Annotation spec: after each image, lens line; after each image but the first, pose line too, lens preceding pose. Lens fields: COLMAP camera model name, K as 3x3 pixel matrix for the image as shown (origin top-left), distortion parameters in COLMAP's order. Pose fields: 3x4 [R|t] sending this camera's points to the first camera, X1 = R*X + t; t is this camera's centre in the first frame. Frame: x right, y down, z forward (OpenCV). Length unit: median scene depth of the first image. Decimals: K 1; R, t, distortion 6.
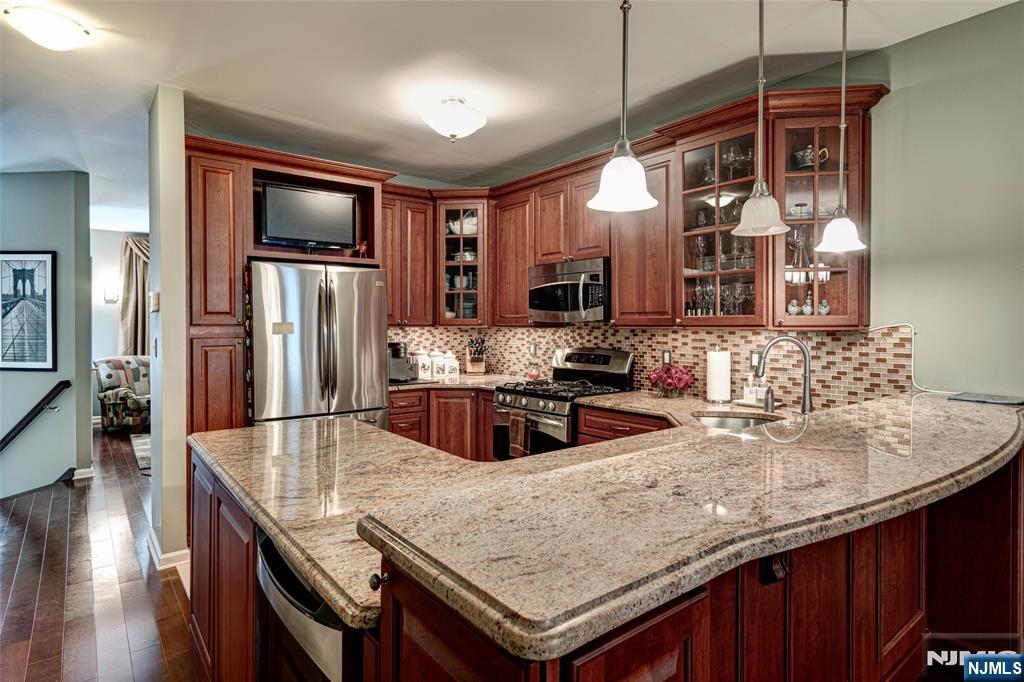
lens RADIAL K [[556.7, 0, 509.9], [0, 556.7, 330.5], [0, 0, 1]] dist [0.004213, 0.000920]
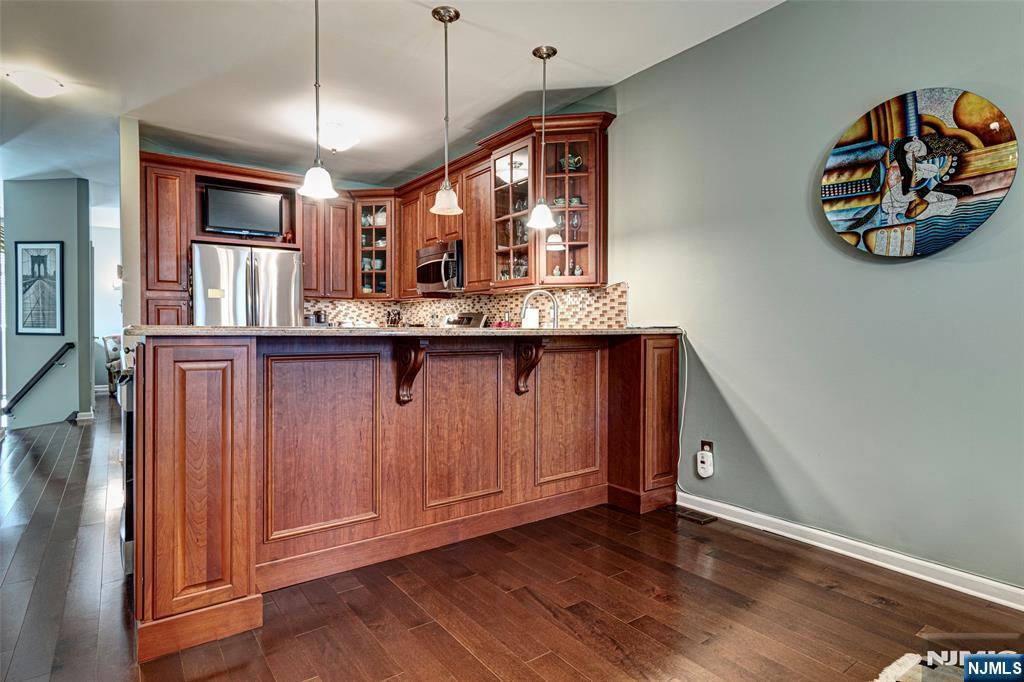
lens RADIAL K [[556.7, 0, 511.5], [0, 556.7, 337.0], [0, 0, 1]] dist [0.004213, 0.000920]
pose [[0.999083, 0.002284, -0.042756, 0.304815], [-0.002032, 0.999980, 0.005938, 0.076885], [0.042769, -0.005845, 0.999068, -0.265886]]
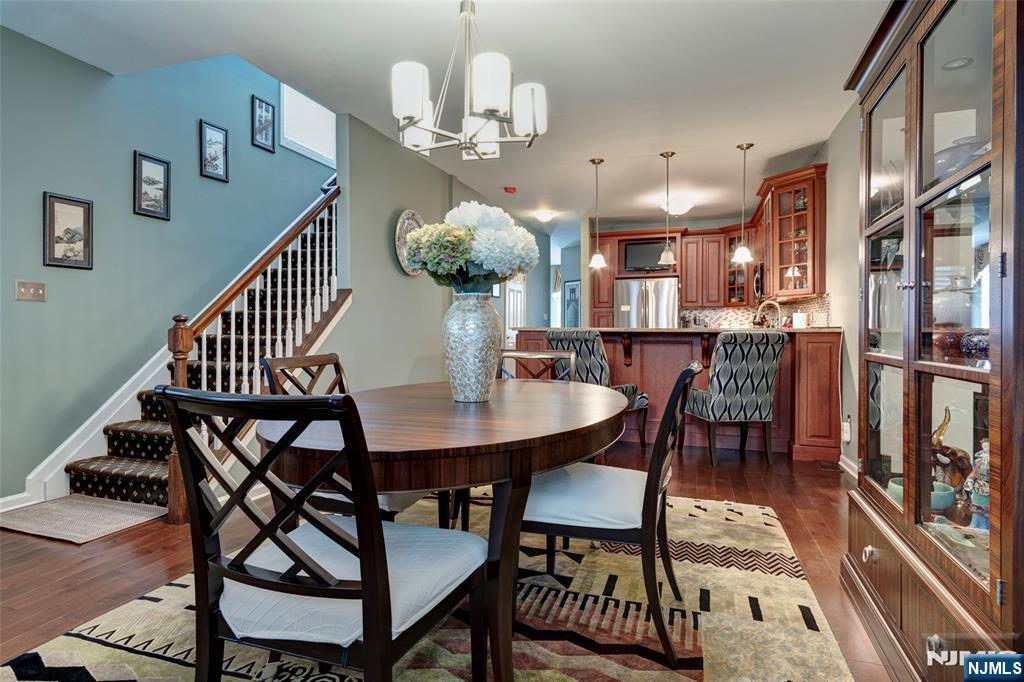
lens RADIAL K [[556.7, 0, 504.5], [0, 556.7, 334.2], [0, 0, 1]] dist [0.004213, 0.000920]
pose [[0.546689, 0.010243, -0.837273, 1.040665], [-0.009509, 0.999937, 0.006024, 0.079164], [0.837282, 0.004669, 0.546751, -0.561689]]
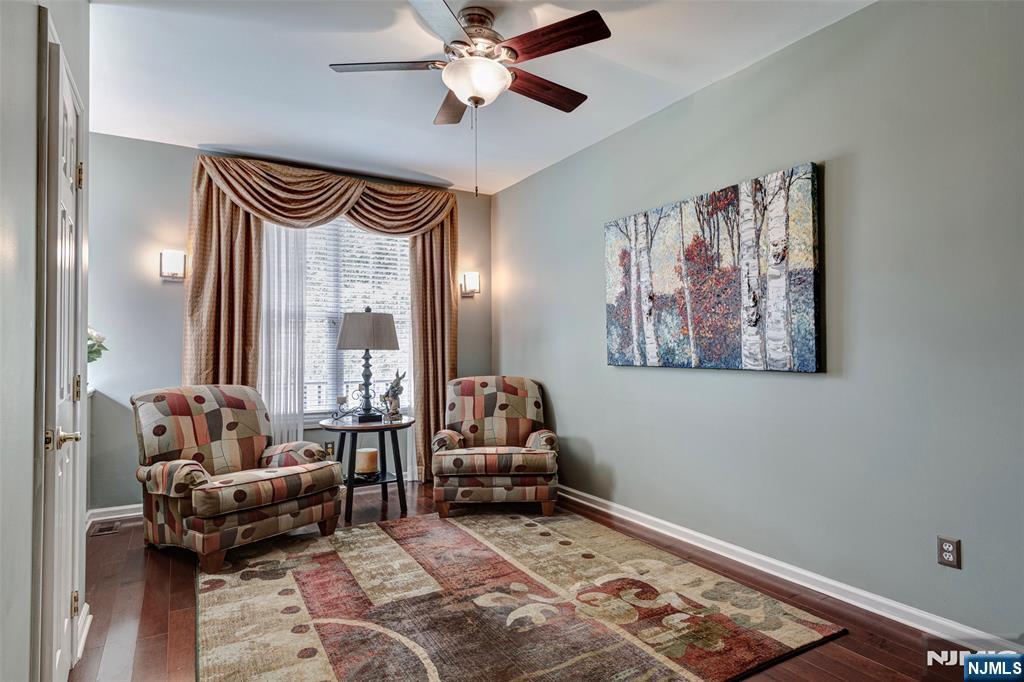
lens RADIAL K [[556.7, 0, 509.7], [0, 556.7, 344.9], [0, 0, 1]] dist [0.004213, 0.000920]
pose [[0.991986, -0.005285, -0.126236, -0.618651], [0.003276, 0.999865, -0.016123, 0.032920], [0.126304, 0.015581, 0.991869, 0.960308]]
